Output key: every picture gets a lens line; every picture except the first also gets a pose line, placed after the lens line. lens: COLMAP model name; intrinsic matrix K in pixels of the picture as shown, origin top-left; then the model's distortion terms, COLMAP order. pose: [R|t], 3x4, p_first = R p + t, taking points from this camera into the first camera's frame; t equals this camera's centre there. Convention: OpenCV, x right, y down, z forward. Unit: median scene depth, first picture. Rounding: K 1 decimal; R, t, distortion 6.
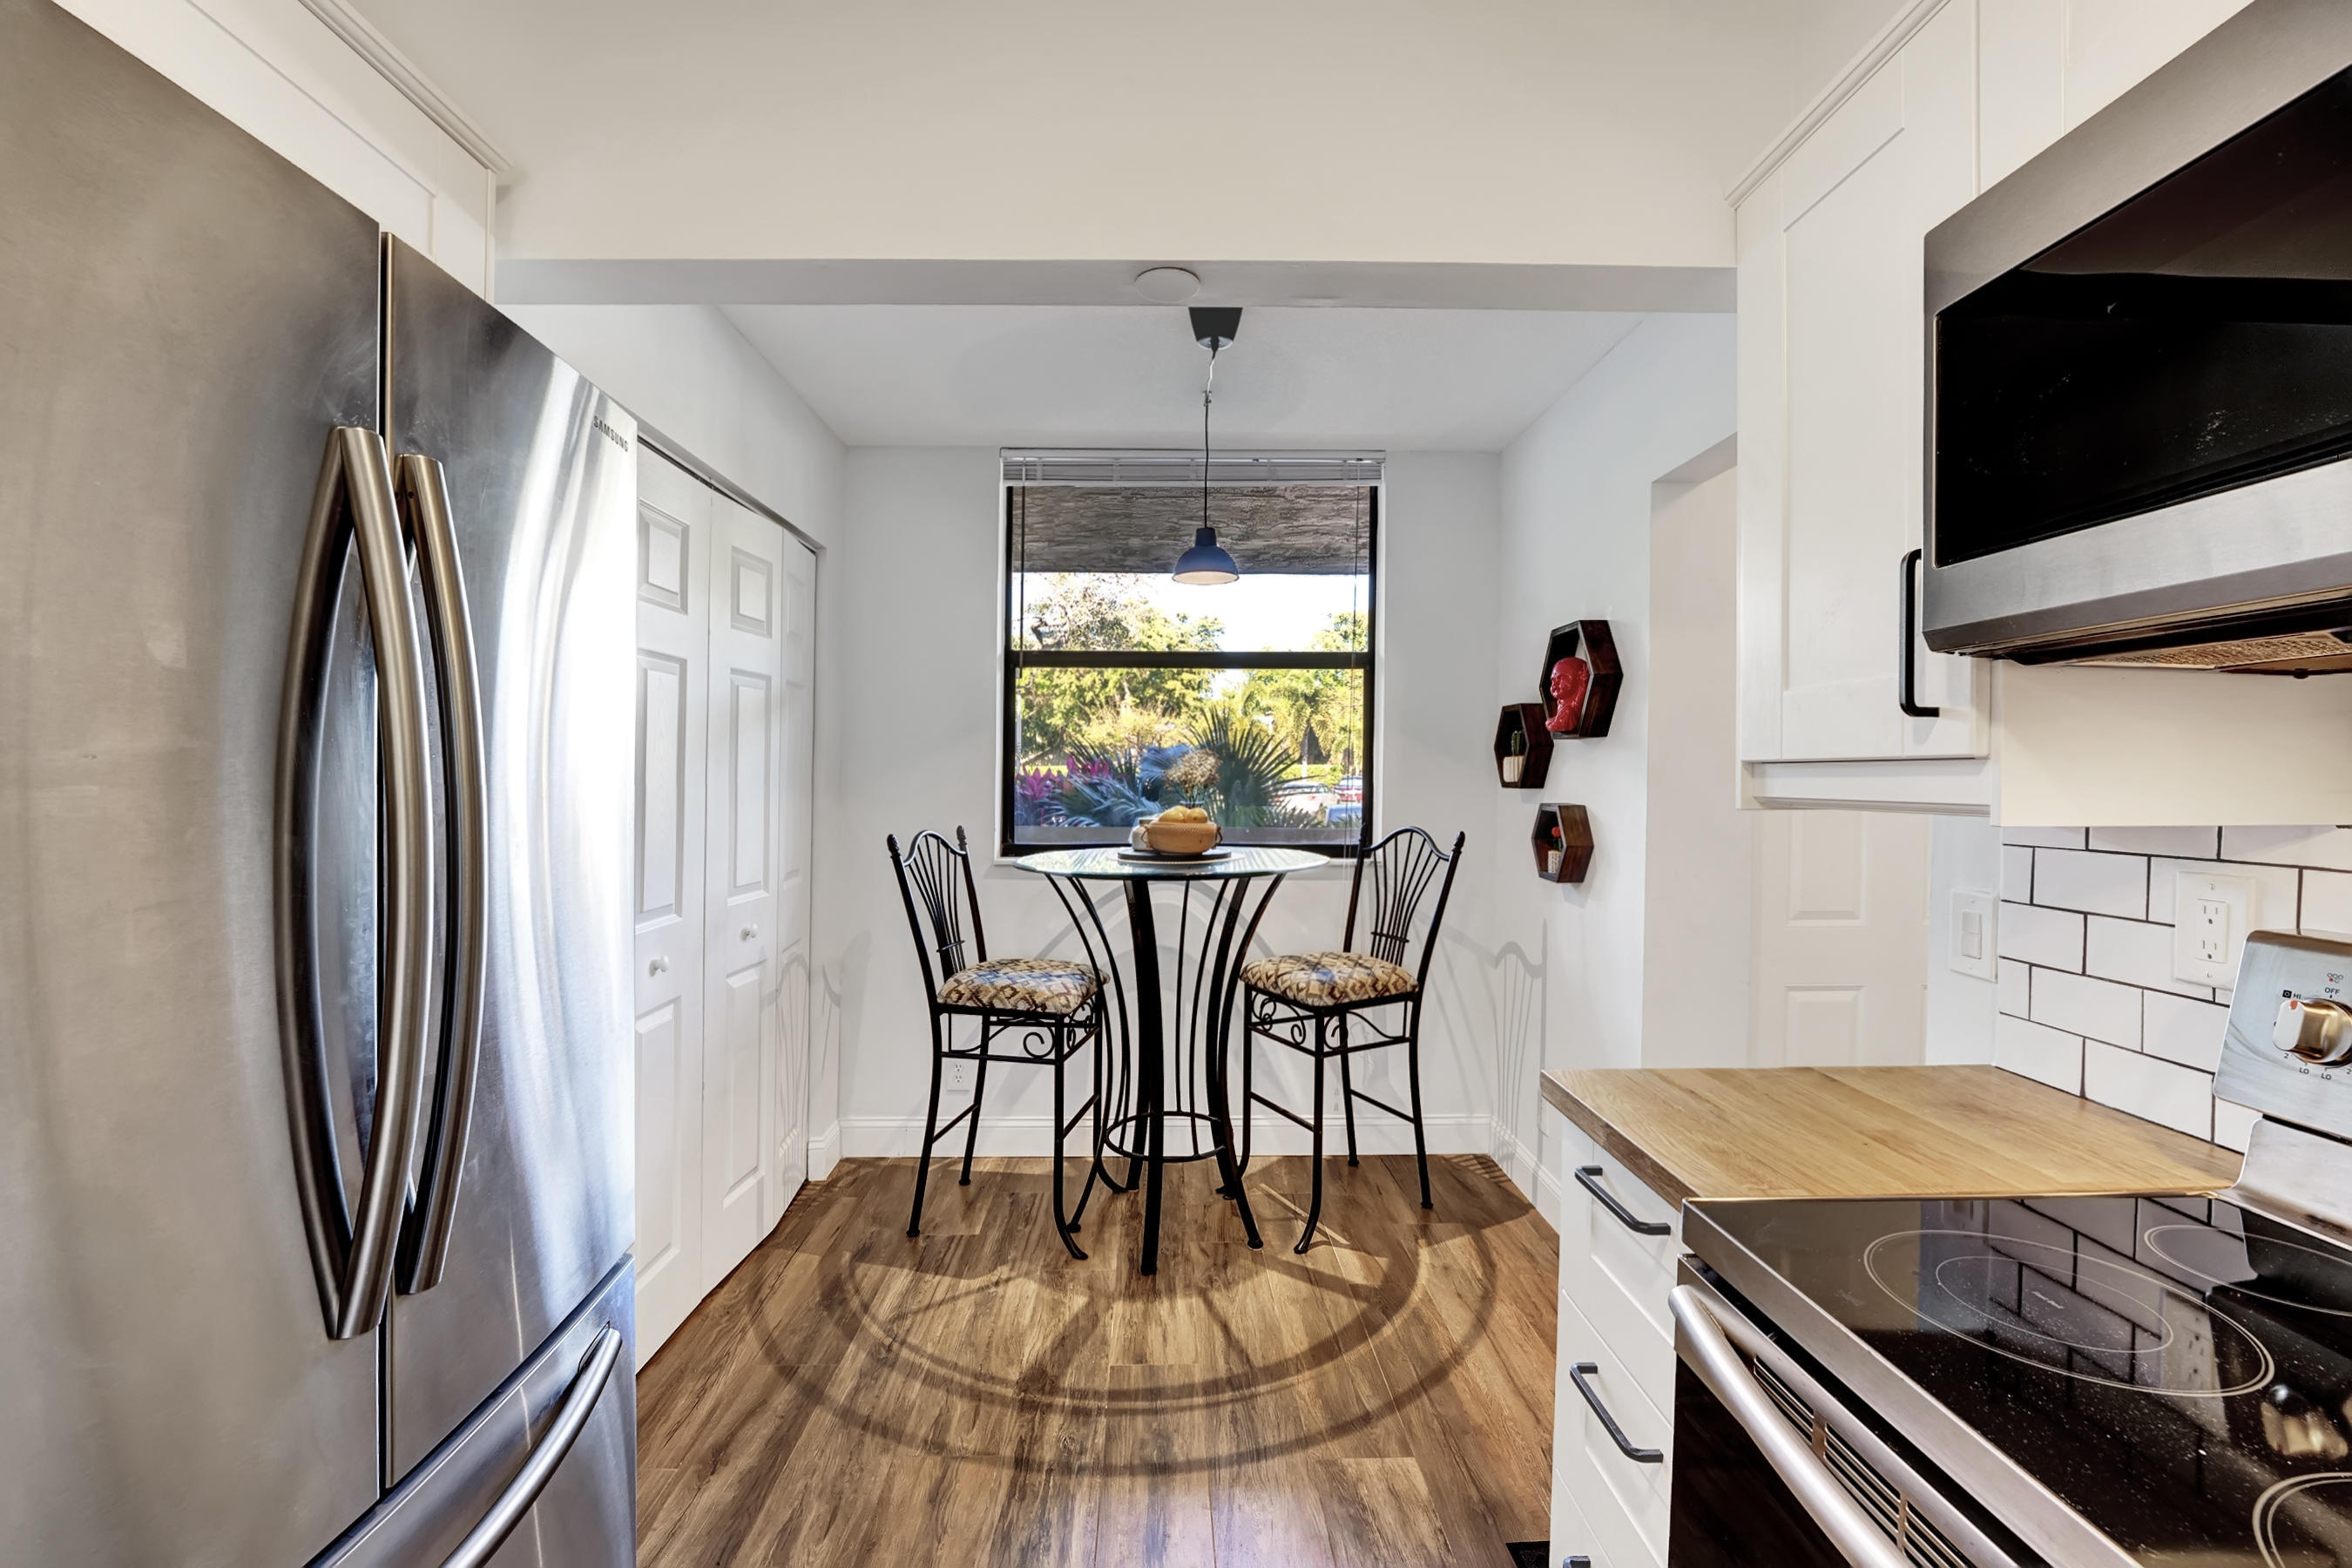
lens RADIAL K [[975.6, 0, 1168.8], [0, 975.6, 776.4], [0, 0, 1]] dist [-0.021835, 0.002072]
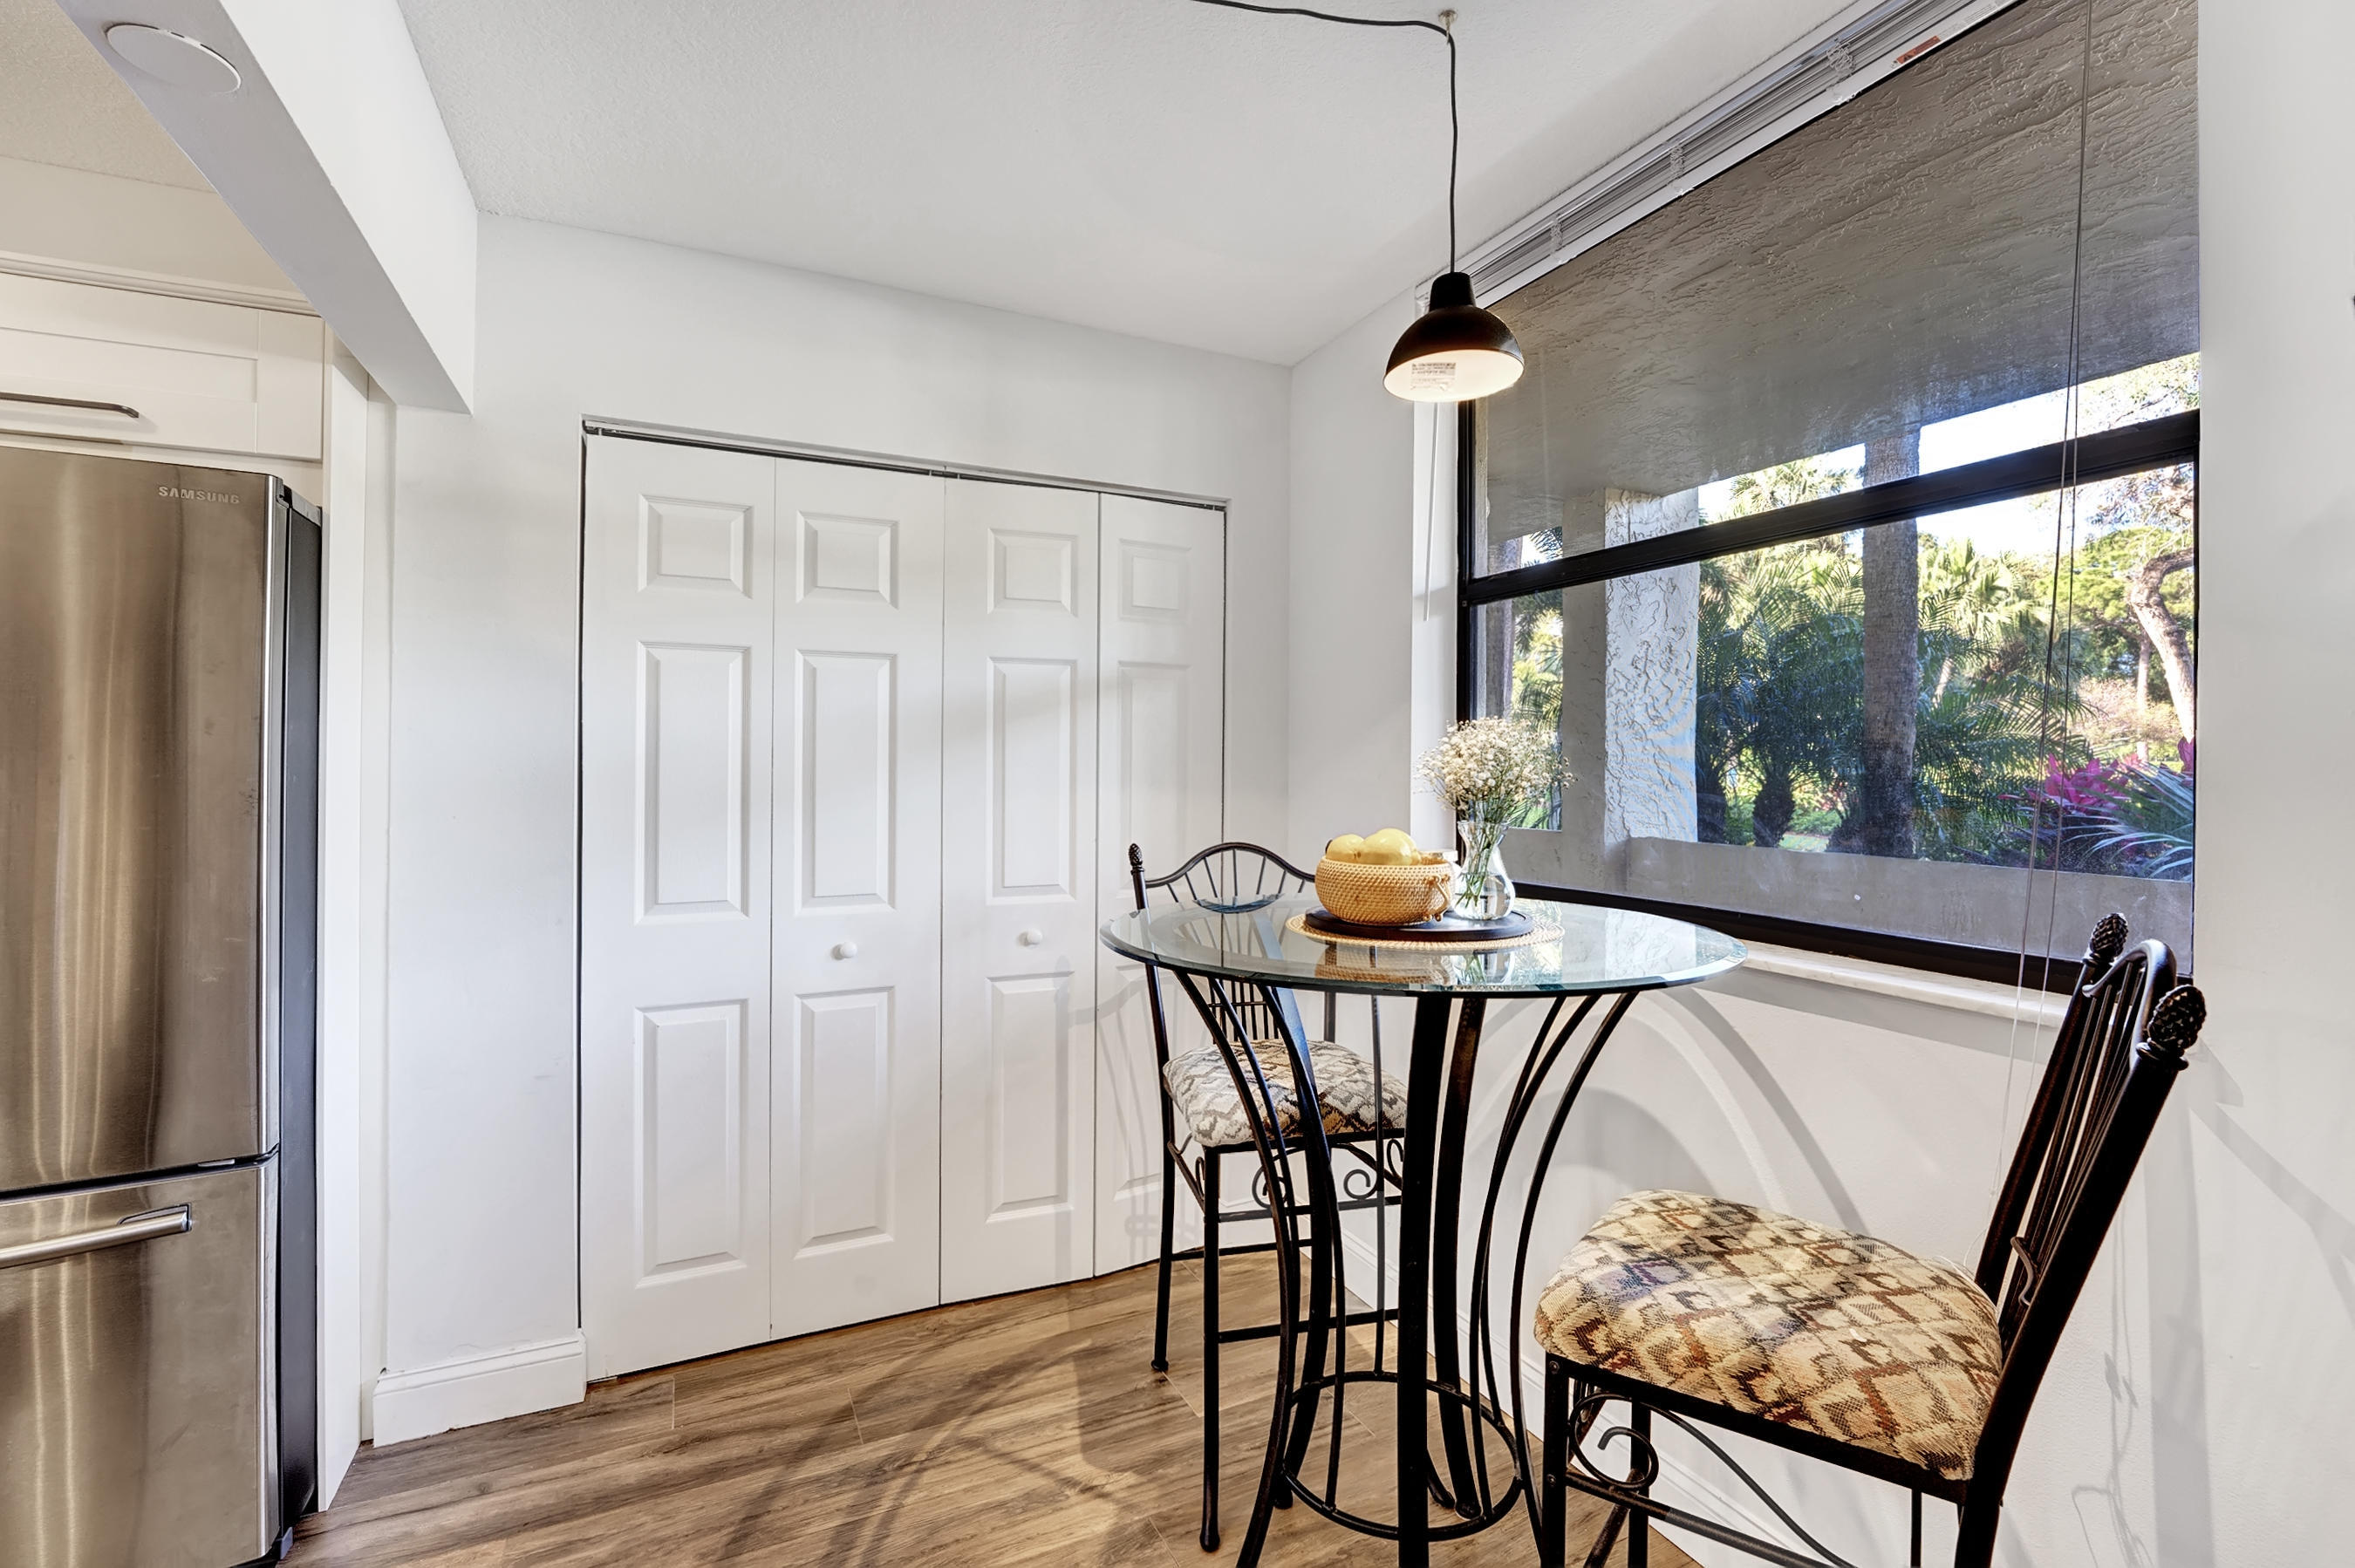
lens RADIAL K [[976.8, 0, 1168.6], [0, 976.8, 770.0], [0, 0, 1]] dist [-0.021835, 0.002072]
pose [[0.398673, -0.012896, -0.917003, 0.505161], [0.015520, 0.999853, -0.007313, 0.003563], [0.916962, -0.011317, 0.398814, 0.785350]]
